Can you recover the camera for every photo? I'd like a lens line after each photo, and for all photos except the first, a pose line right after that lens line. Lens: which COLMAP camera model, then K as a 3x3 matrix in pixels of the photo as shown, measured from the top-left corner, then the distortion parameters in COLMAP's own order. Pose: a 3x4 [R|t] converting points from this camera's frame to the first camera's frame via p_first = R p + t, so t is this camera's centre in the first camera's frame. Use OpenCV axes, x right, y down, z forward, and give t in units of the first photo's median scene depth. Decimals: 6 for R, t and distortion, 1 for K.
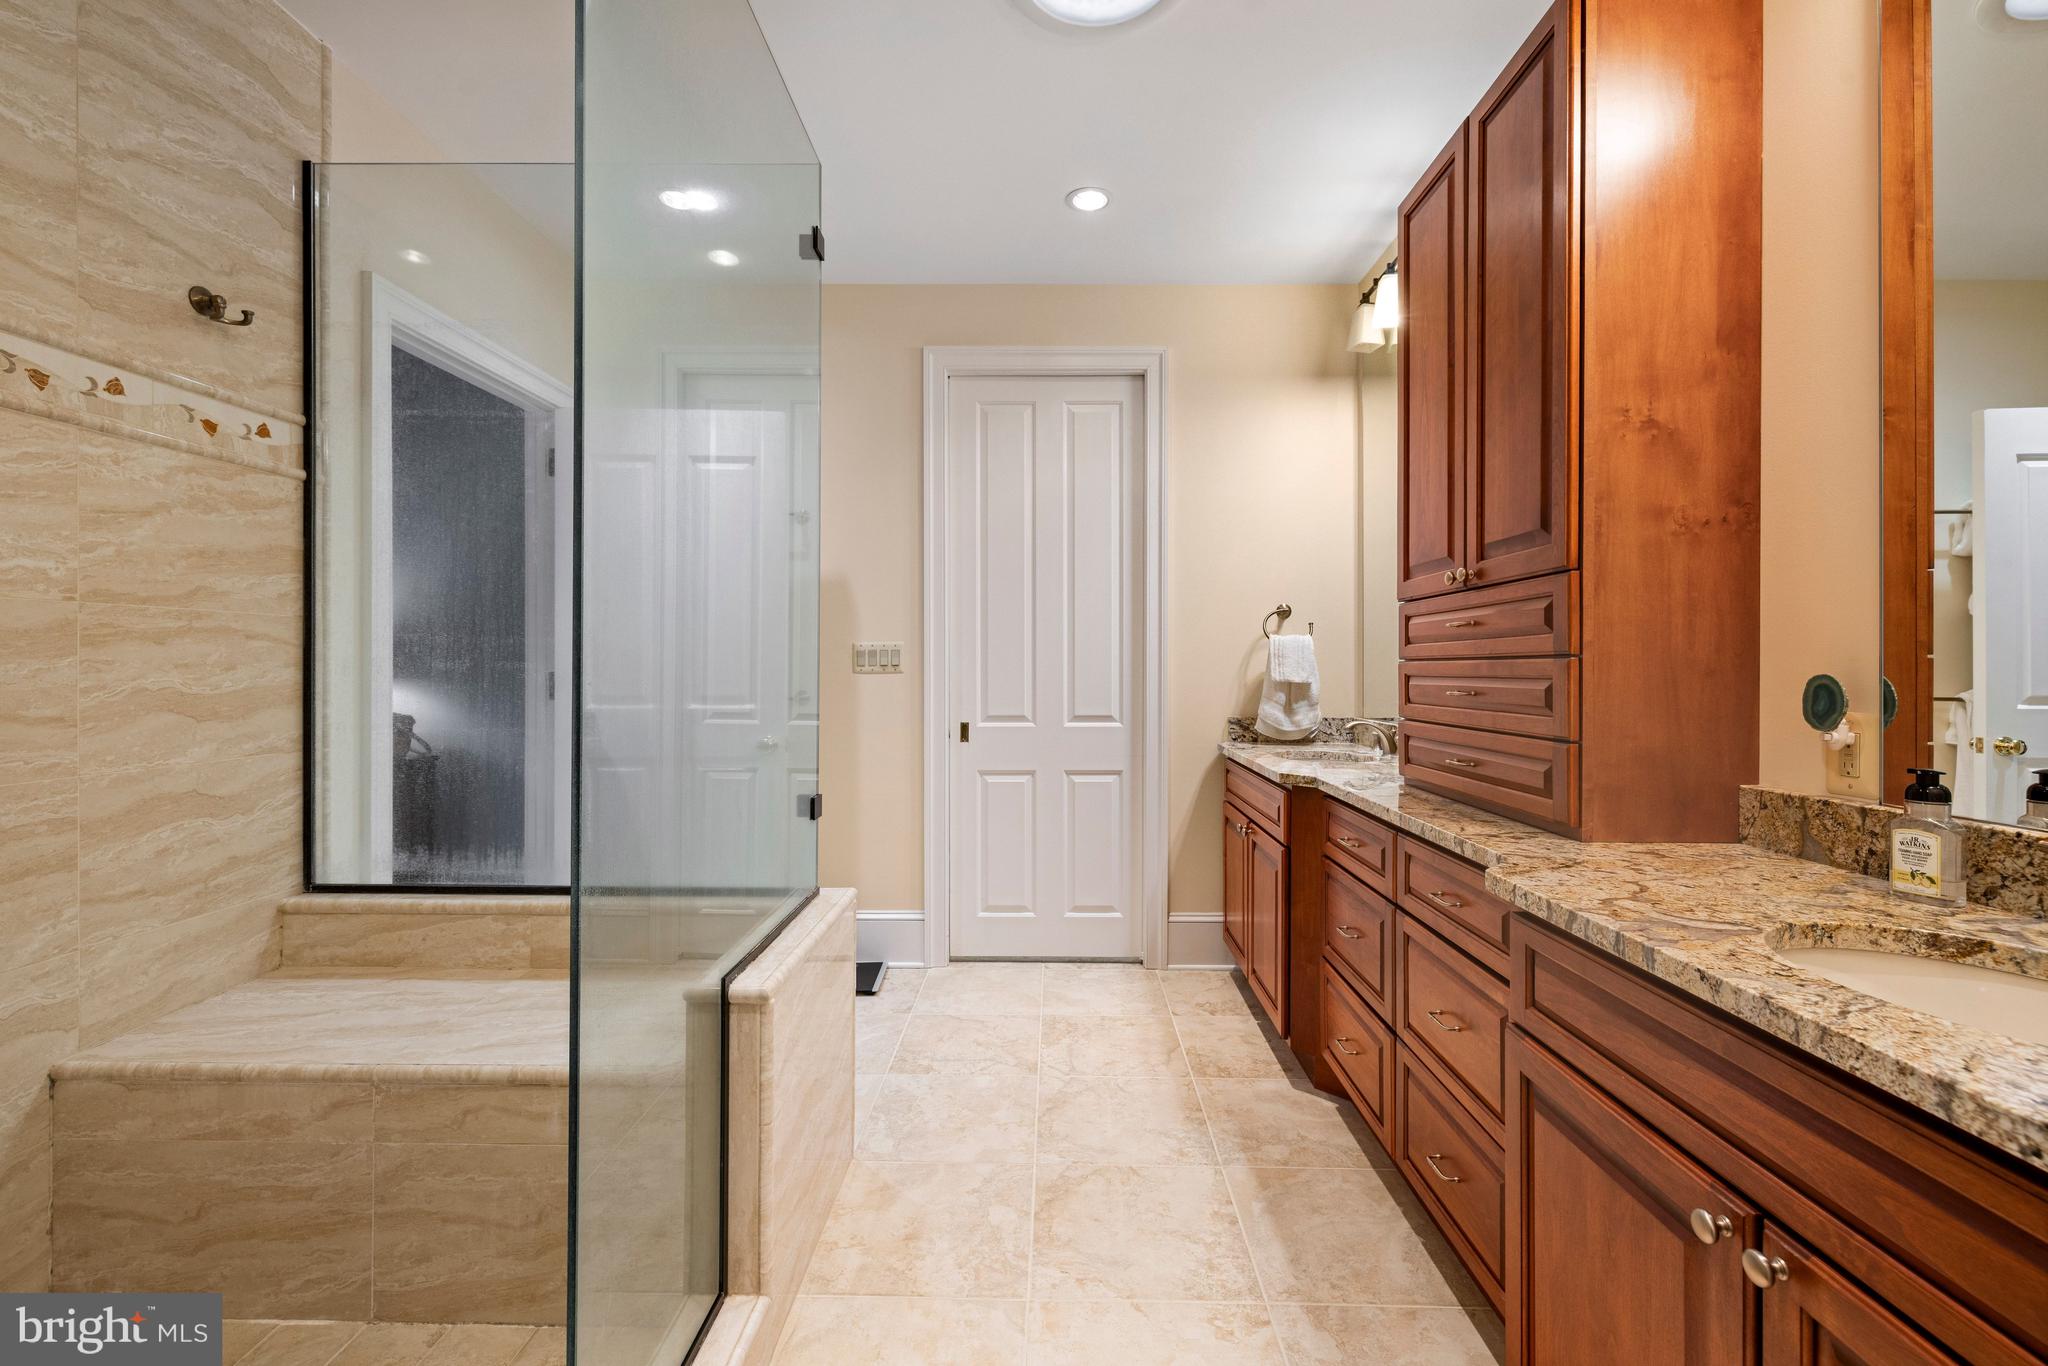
lens RADIAL K [[849.8, 0, 1024.0], [0, 849.8, 683.0], [0, 0, 1]] dist [0.001376, 0.000289]
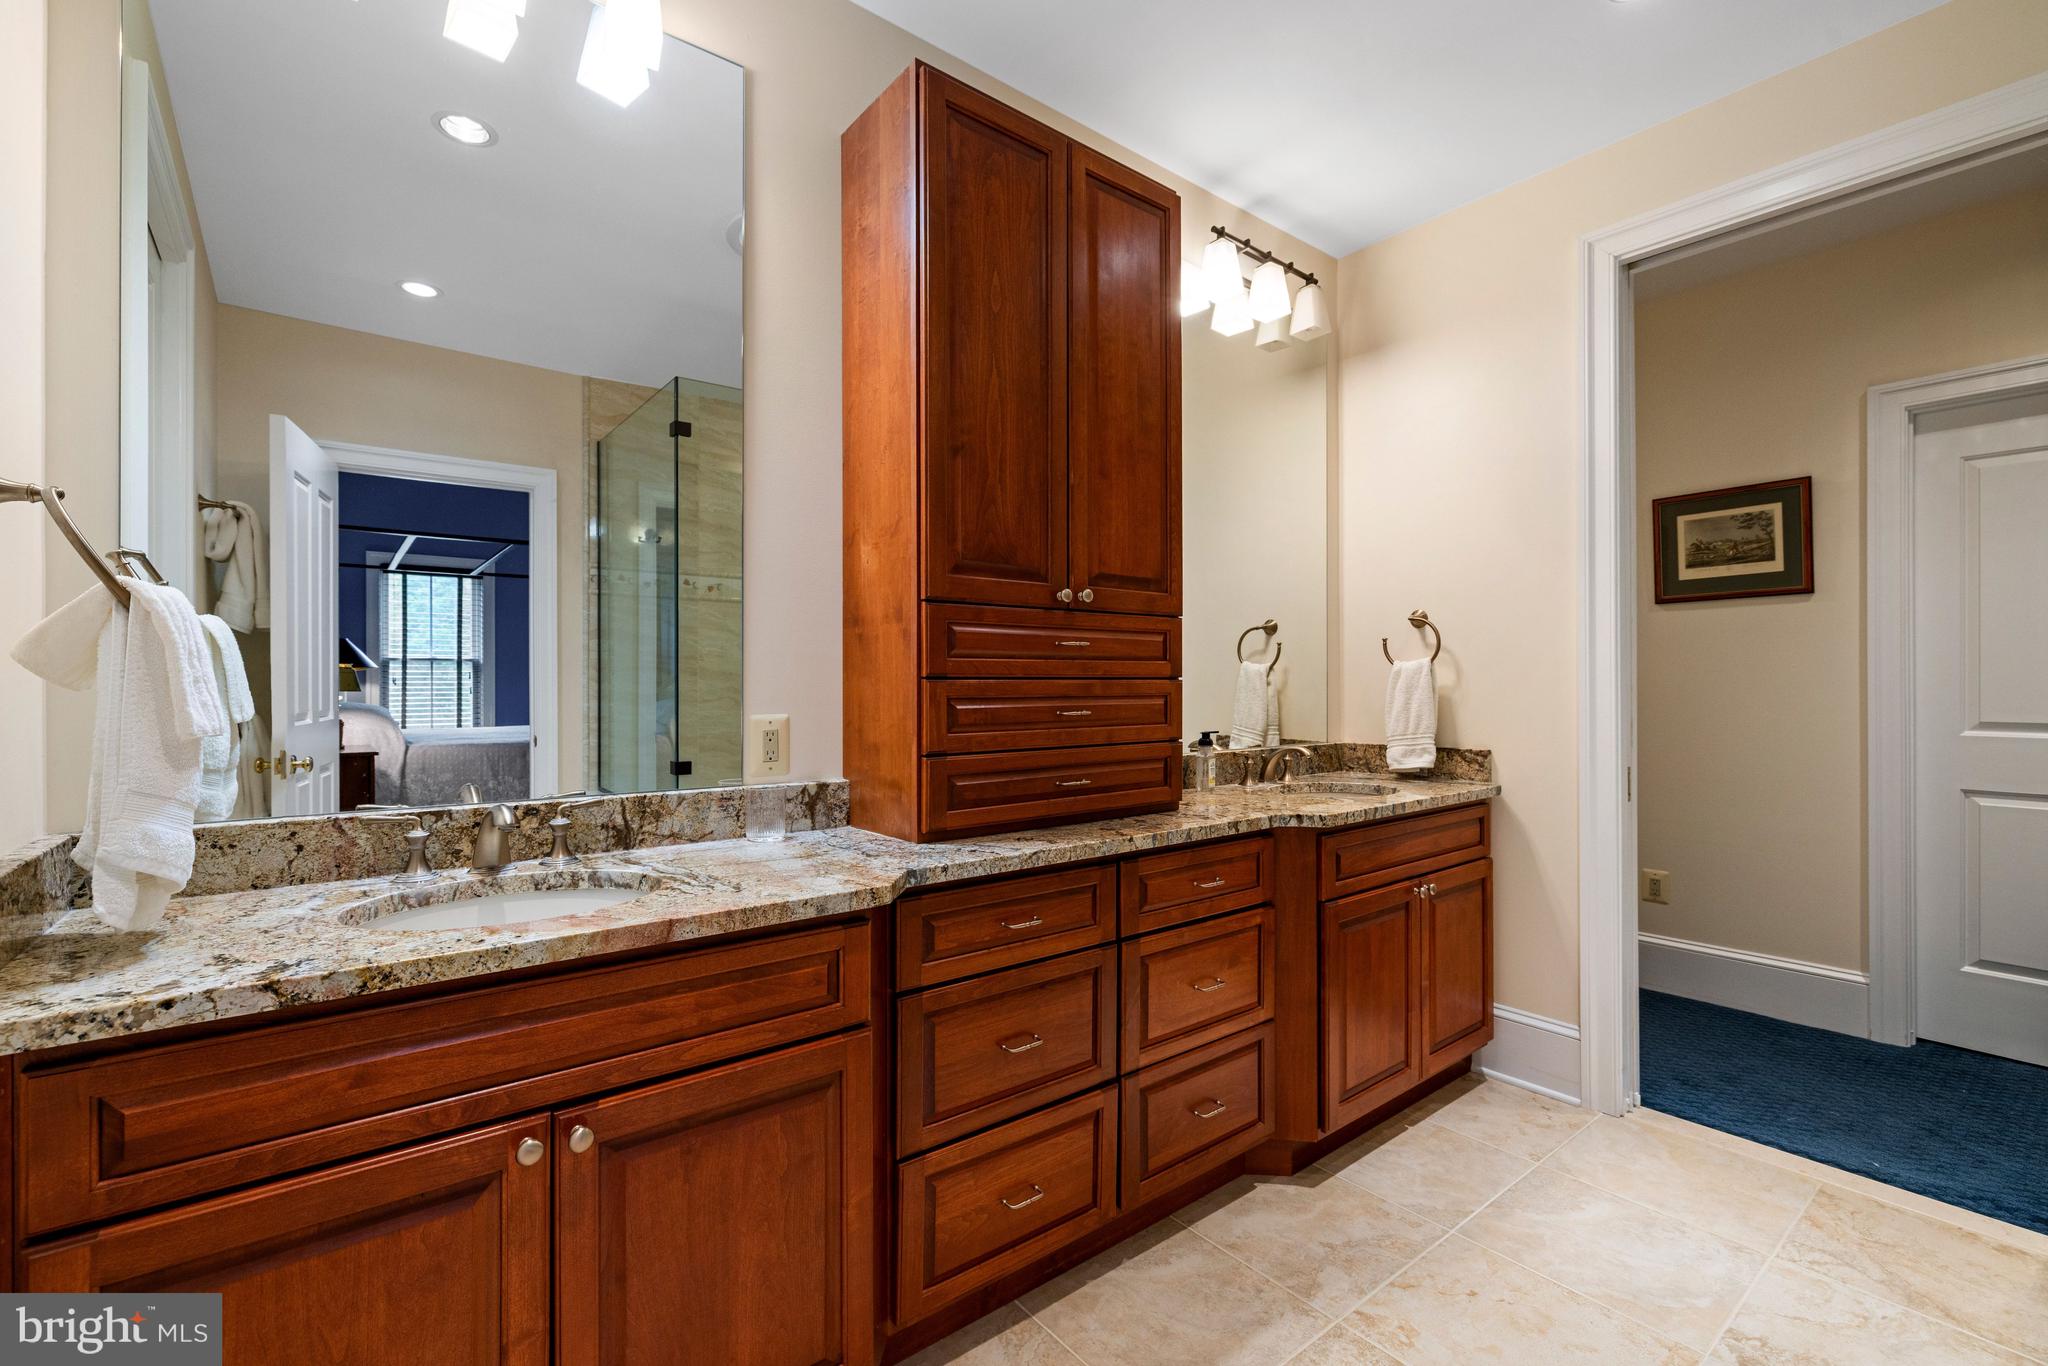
lens RADIAL K [[849.8, 0, 1024.0], [0, 849.8, 683.0], [0, 0, 1]] dist [0.001376, 0.000289]
pose [[-0.633329, 0.001286, 0.773881, -0.248244], [0.007578, 0.999961, 0.004540, -0.030512], [-0.773845, 0.008740, -0.633314, 1.845377]]
